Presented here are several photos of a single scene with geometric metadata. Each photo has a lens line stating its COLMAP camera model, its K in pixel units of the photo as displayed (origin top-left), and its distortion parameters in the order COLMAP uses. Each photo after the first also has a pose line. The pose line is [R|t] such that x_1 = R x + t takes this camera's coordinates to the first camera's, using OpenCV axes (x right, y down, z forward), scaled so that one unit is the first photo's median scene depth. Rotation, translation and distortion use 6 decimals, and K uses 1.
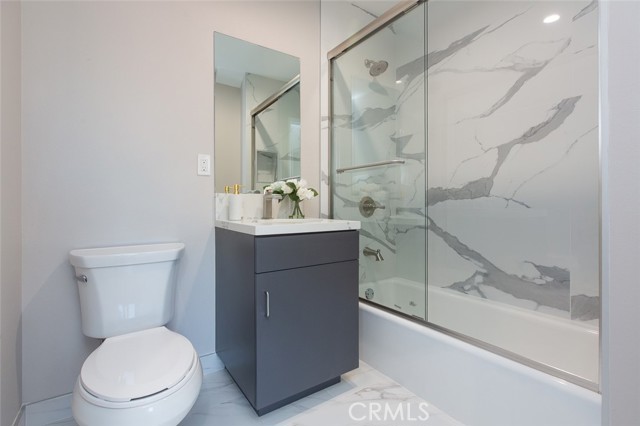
lens RADIAL K [[298.7, 0, 320.0], [0, 298.7, 213.0], [0, 0, 1]] dist [-0.000794, -0.000160]
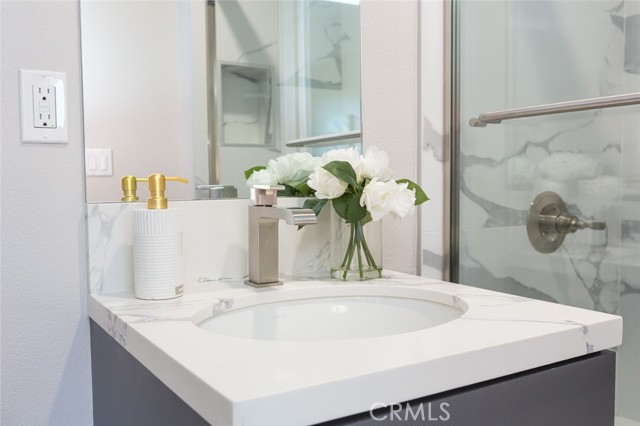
lens RADIAL K [[615.4, 0, 320.0], [0, 615.4, 213.0], [0, 0, 1]] dist [-0.002825, 0.014089]
pose [[0.999020, -0.003475, -0.044116, -0.077174], [0.004728, 0.999587, 0.028330, -0.058189], [0.044000, -0.028510, 0.998625, 0.326684]]
